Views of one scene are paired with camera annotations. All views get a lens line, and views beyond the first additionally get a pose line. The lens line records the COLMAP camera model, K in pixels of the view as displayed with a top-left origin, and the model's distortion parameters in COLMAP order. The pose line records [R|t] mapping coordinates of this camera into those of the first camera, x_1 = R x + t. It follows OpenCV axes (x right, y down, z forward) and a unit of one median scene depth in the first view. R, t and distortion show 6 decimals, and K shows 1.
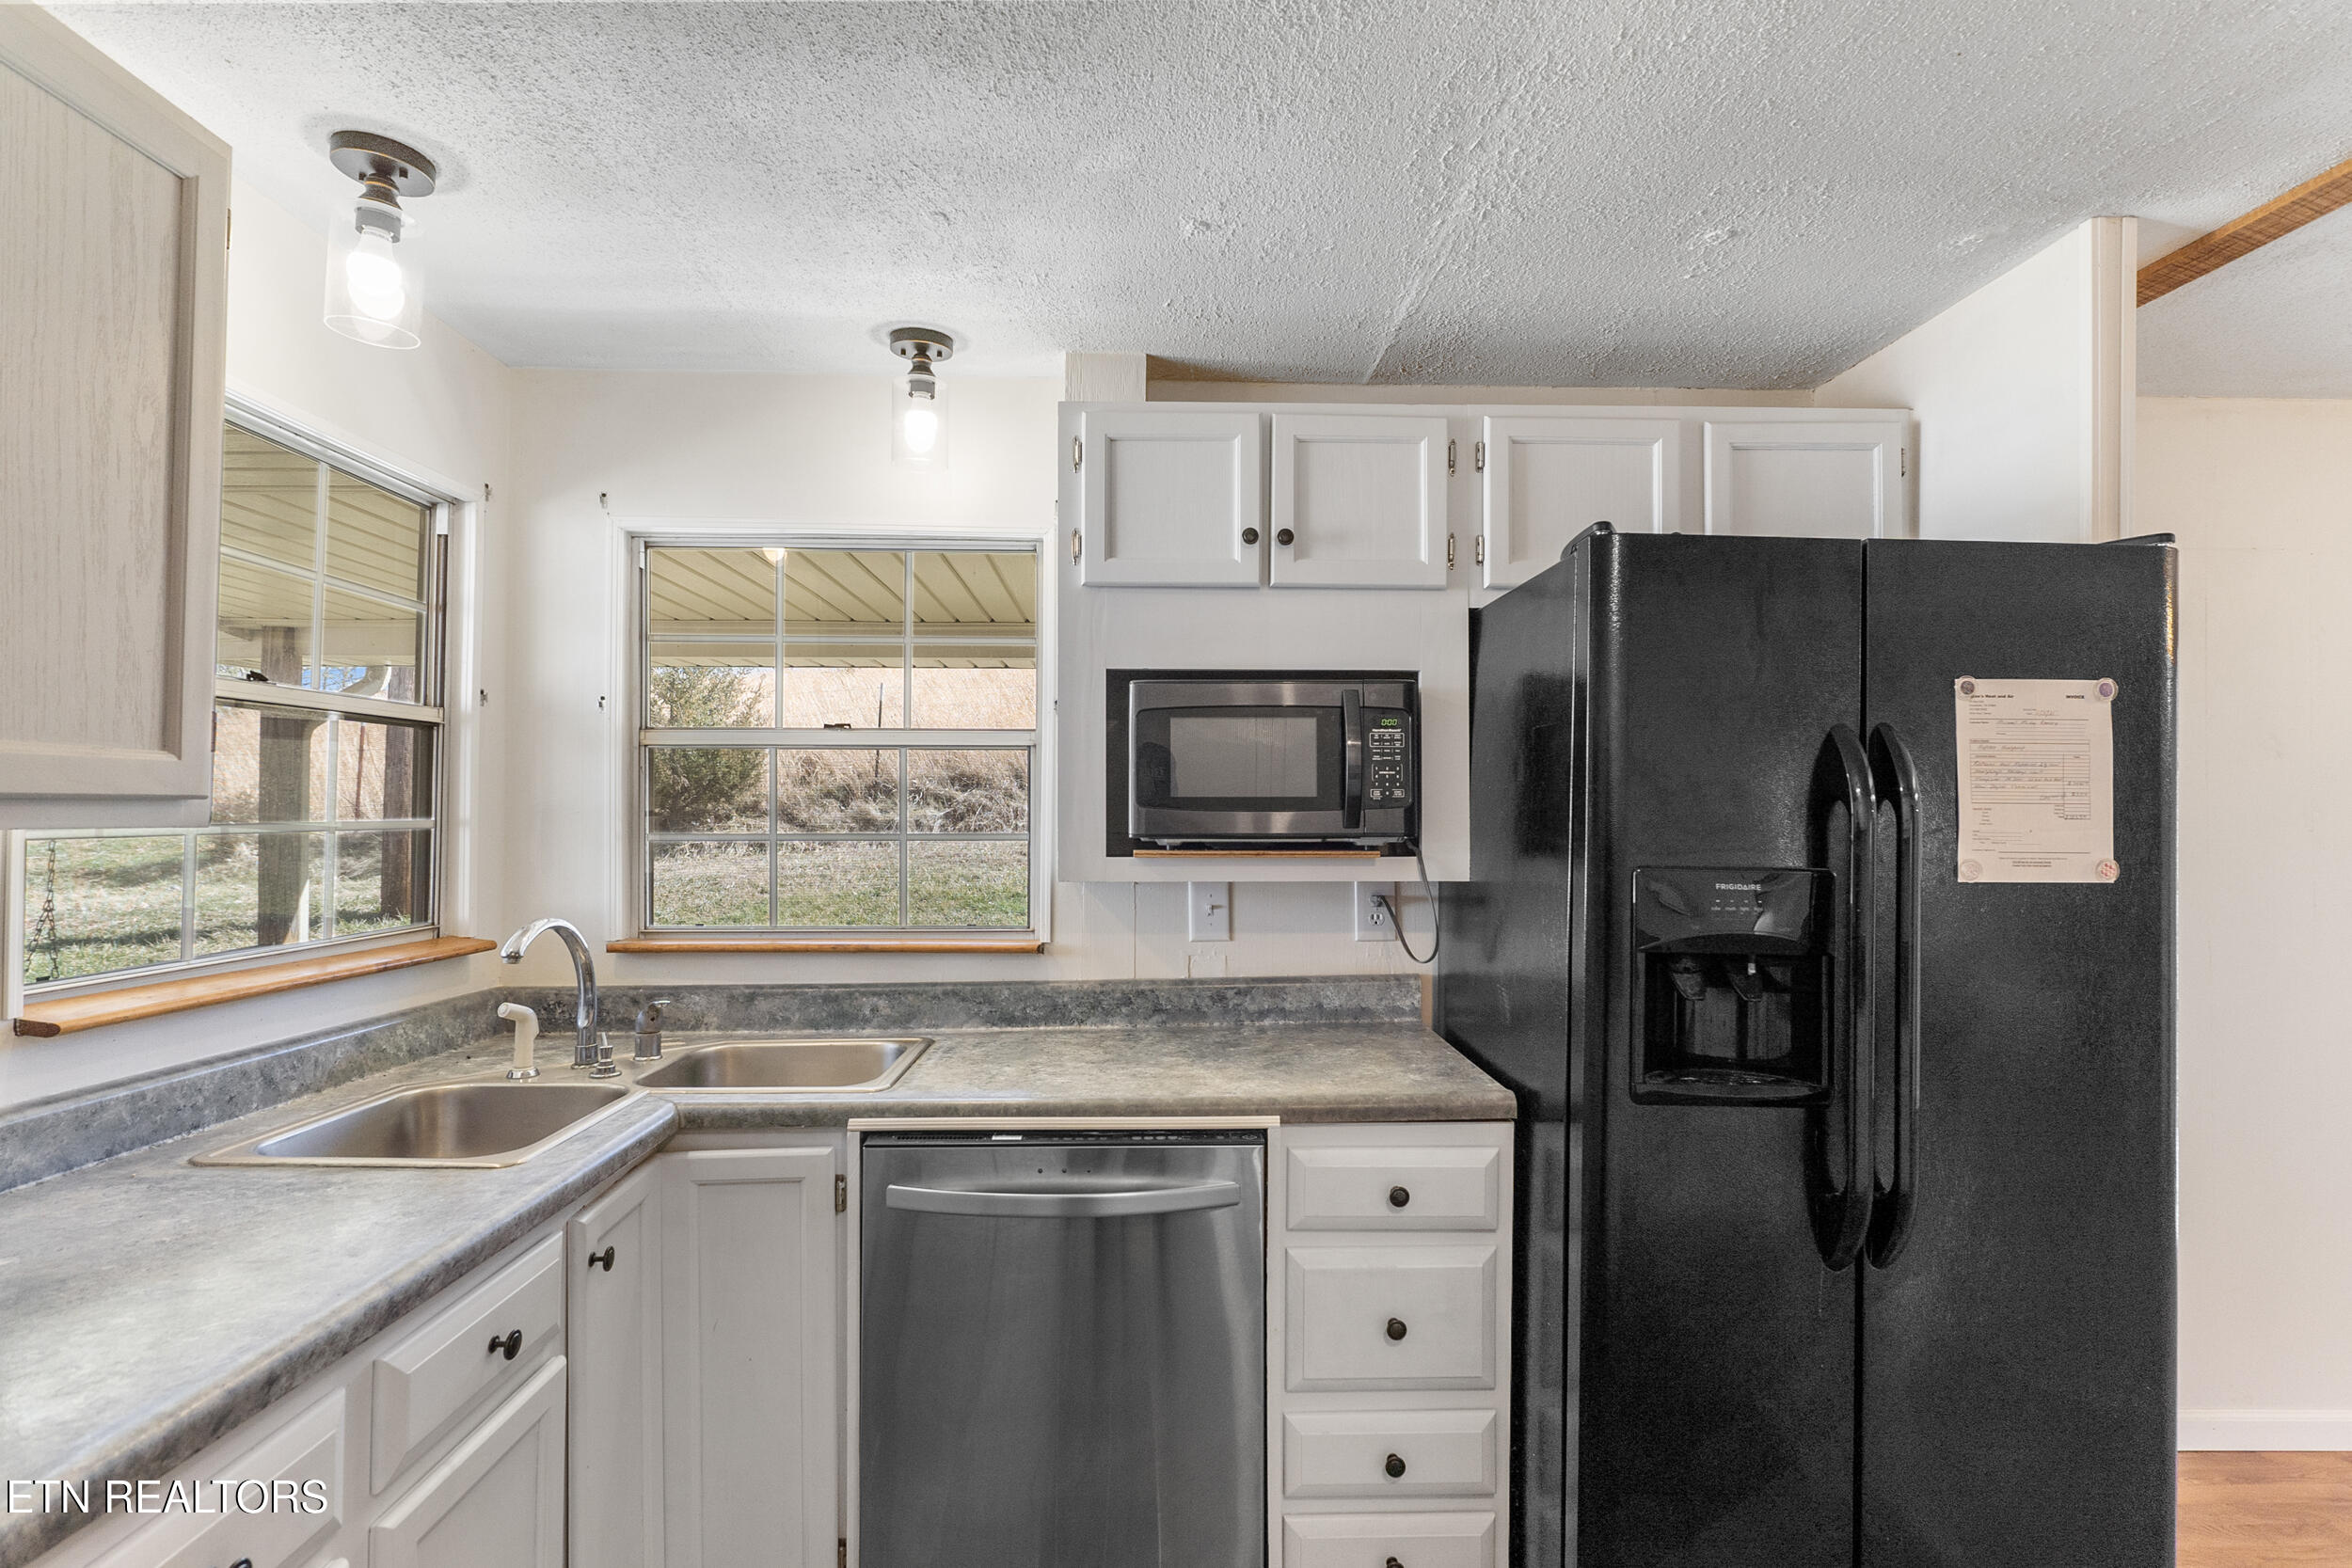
lens RADIAL K [[1126.9, 0, 1172.9], [0, 1126.9, 790.8], [0, 0, 1]] dist [0.001732, -0.001293]
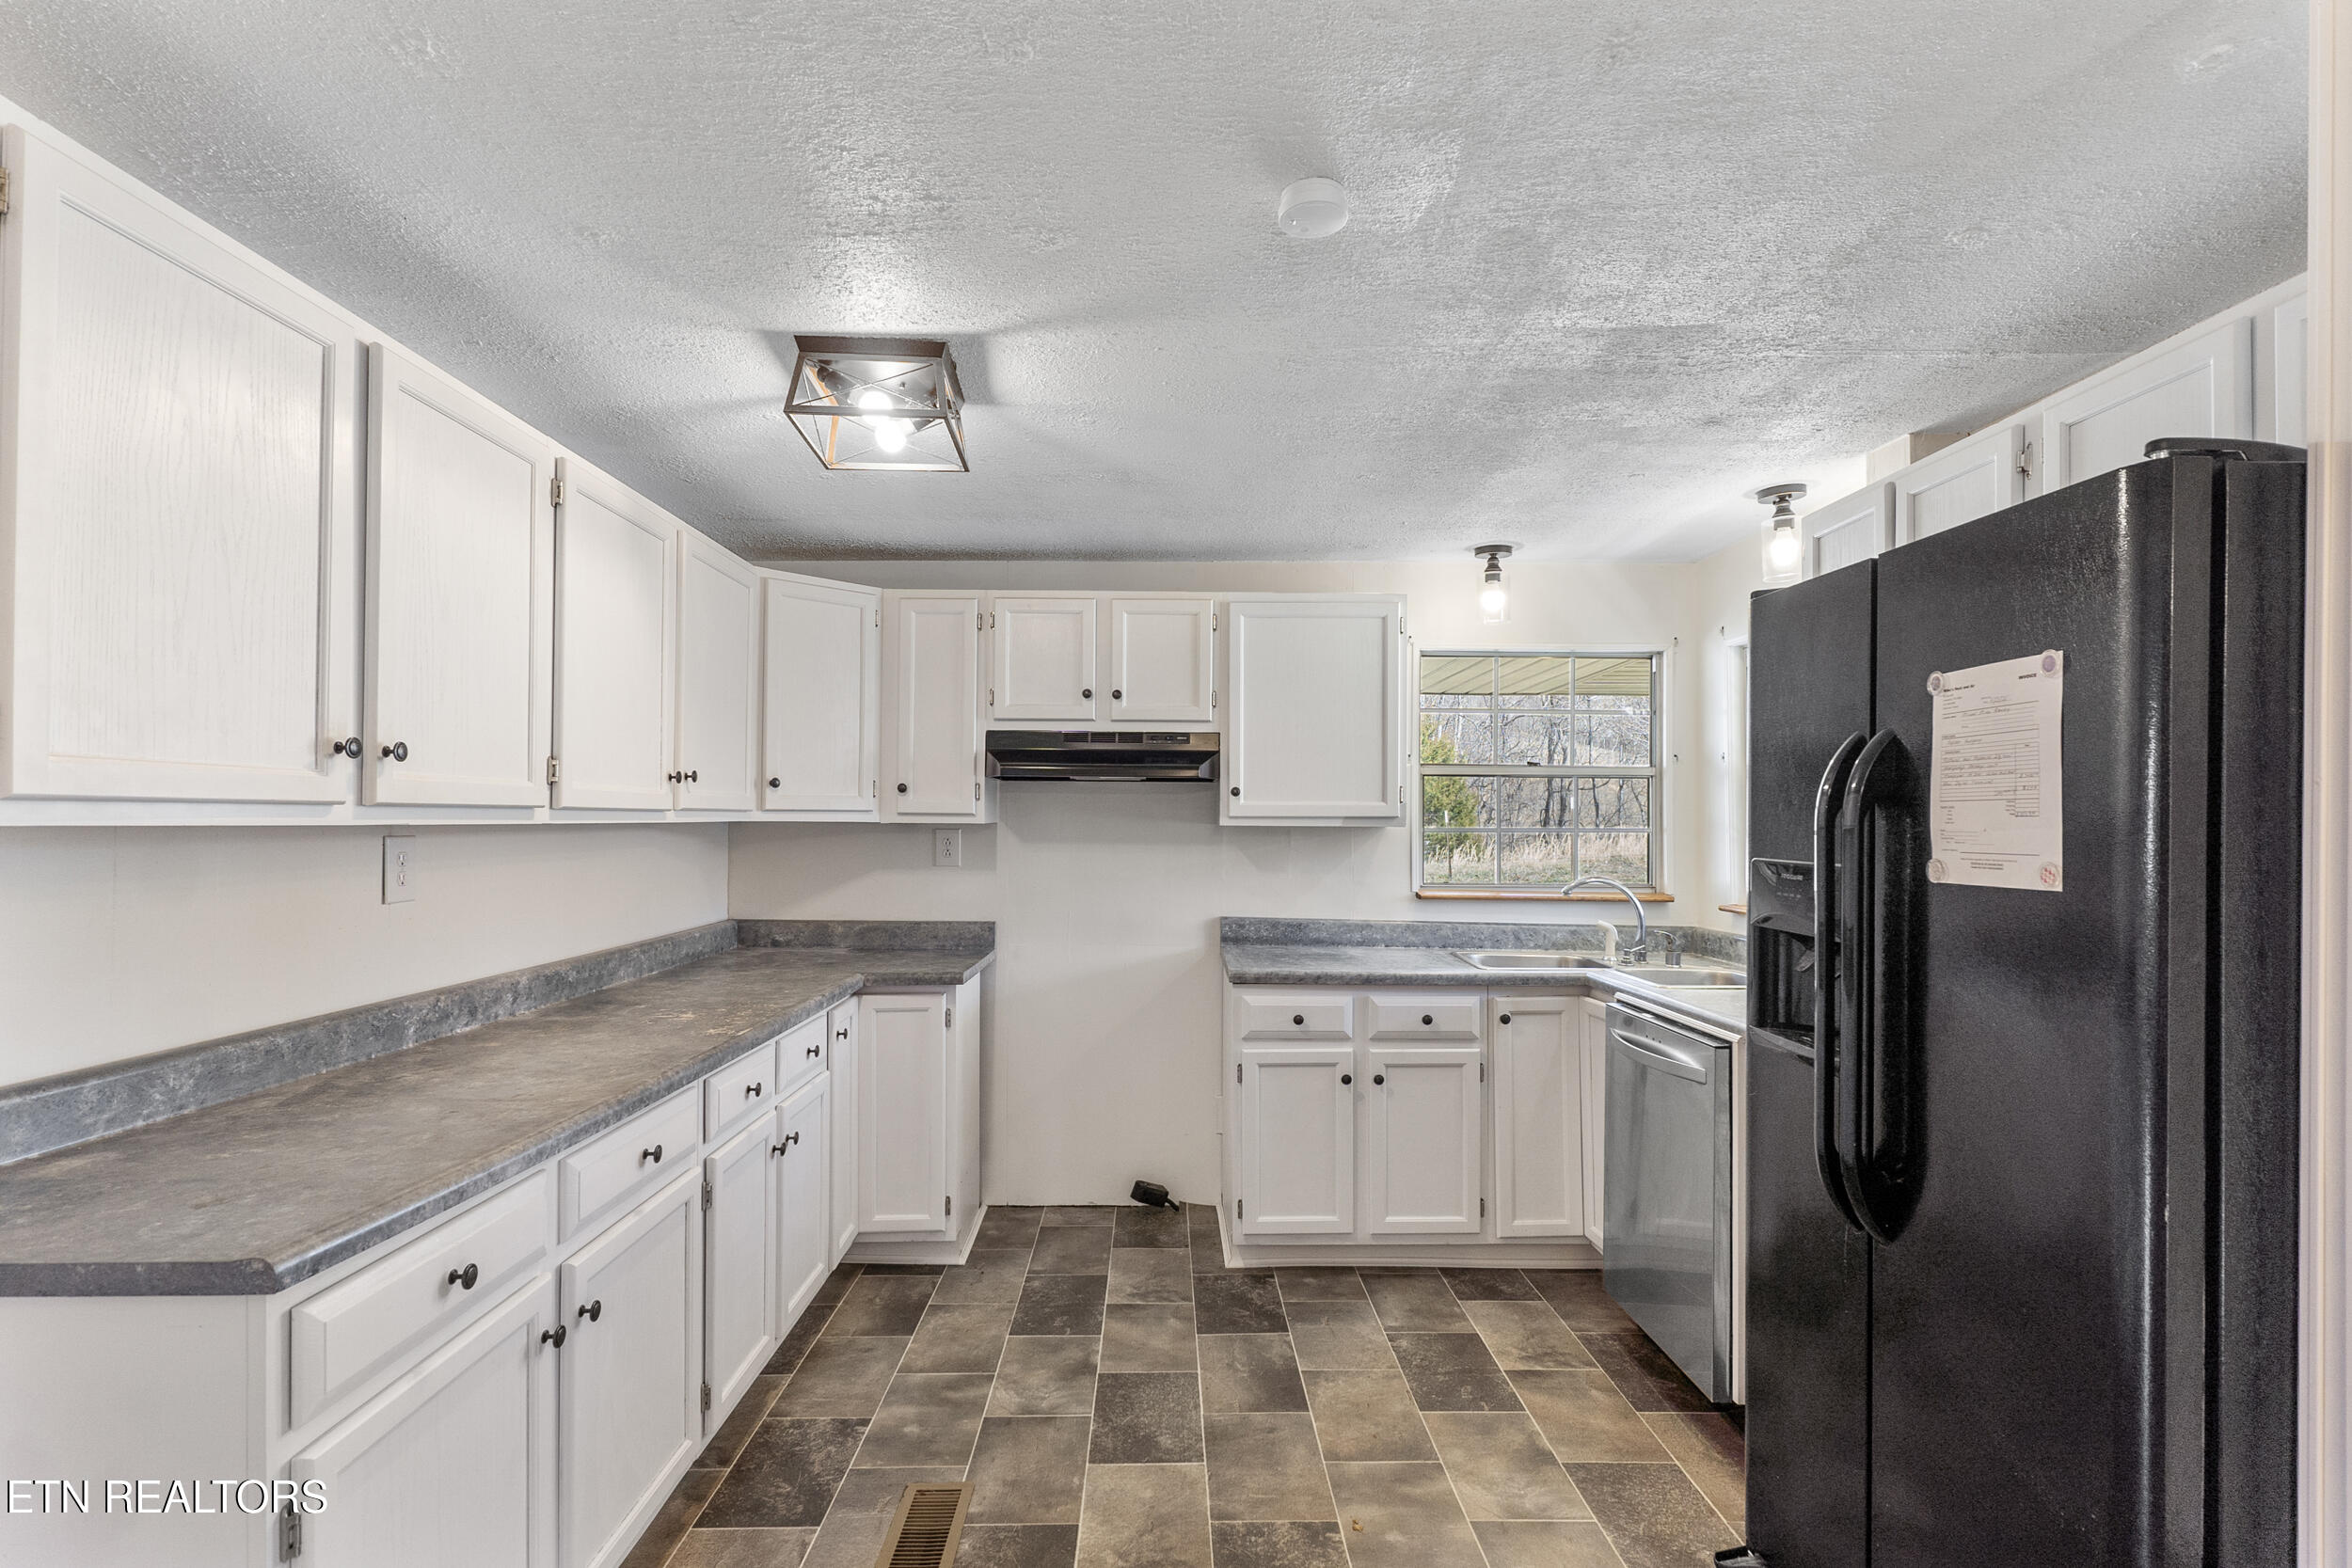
lens RADIAL K [[1126.9, 0, 1177.8], [0, 1126.9, 806.4], [0, 0, 1]] dist [0.001732, -0.001293]
pose [[-0.014763, -0.021383, -0.999662, 1.679644], [0.009370, 0.999724, -0.021523, 0.029809], [0.999847, -0.009684, -0.014558, 0.357579]]
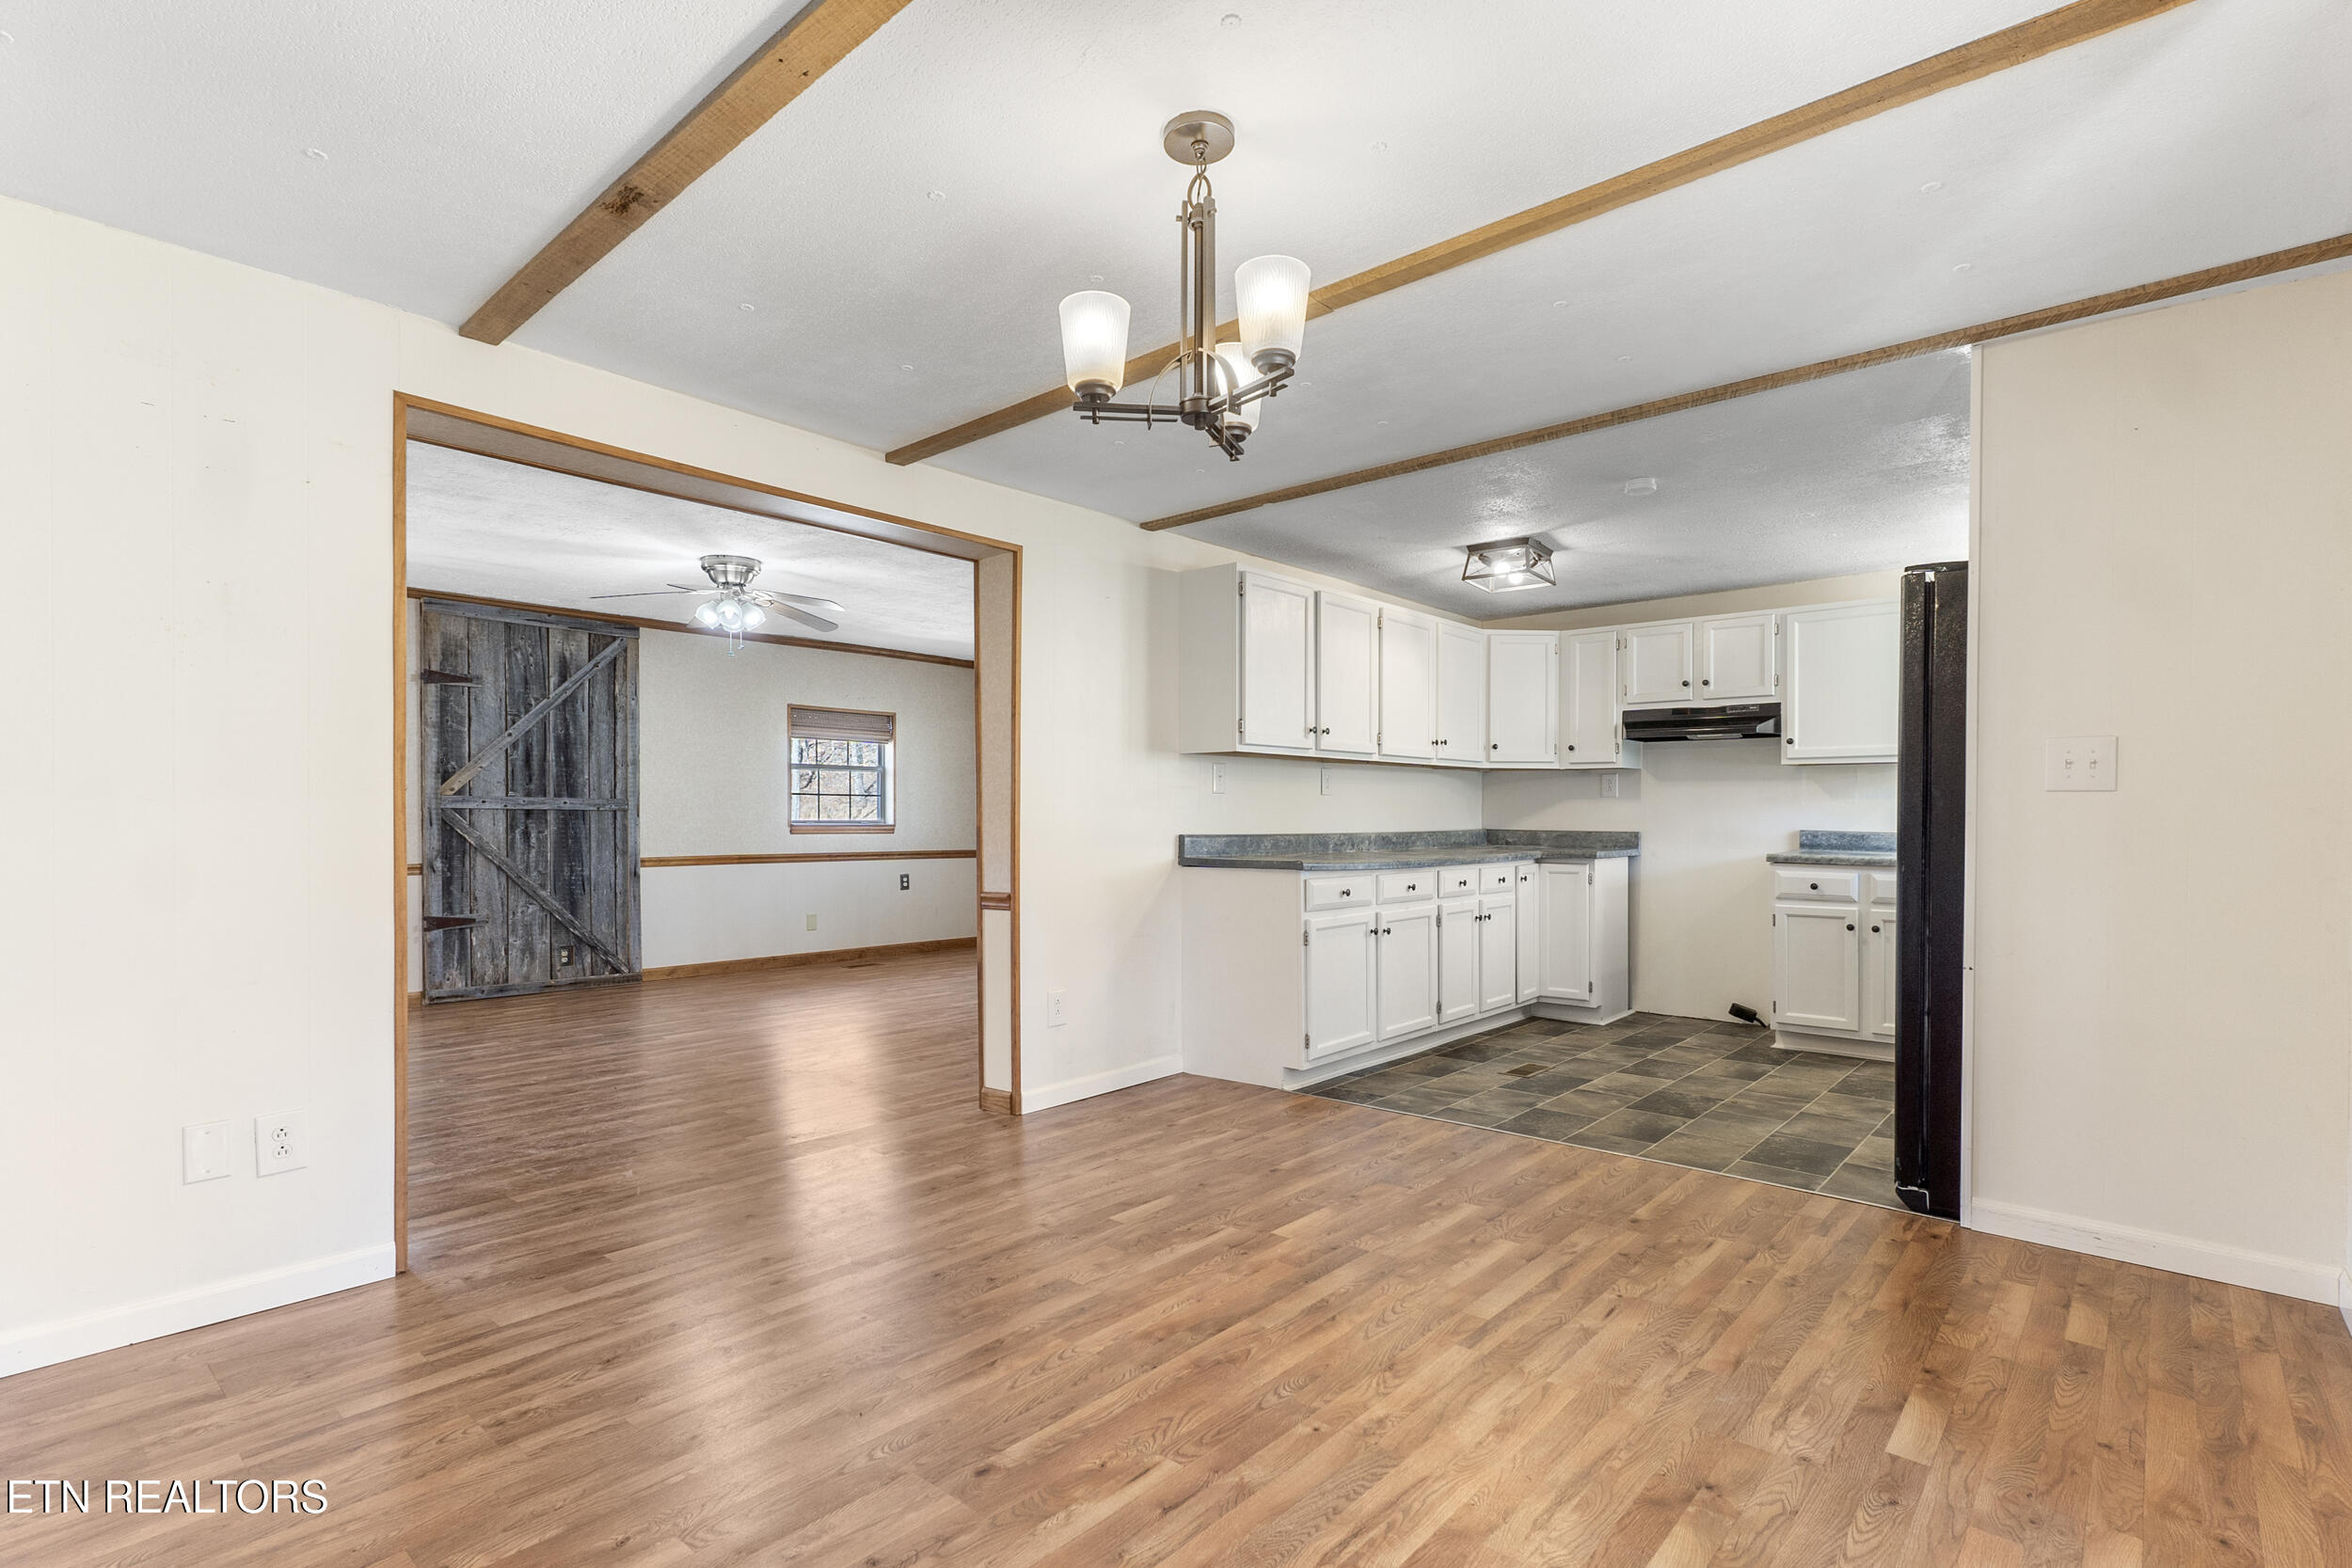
lens RADIAL K [[1126.9, 0, 1165.2], [0, 1126.9, 798.2], [0, 0, 1]] dist [0.001732, -0.001293]
pose [[-0.684397, -0.019481, -0.728849, 3.252351], [0.000704, 0.999625, -0.027379, 0.225085], [0.729109, -0.019252, -0.684127, 1.444004]]
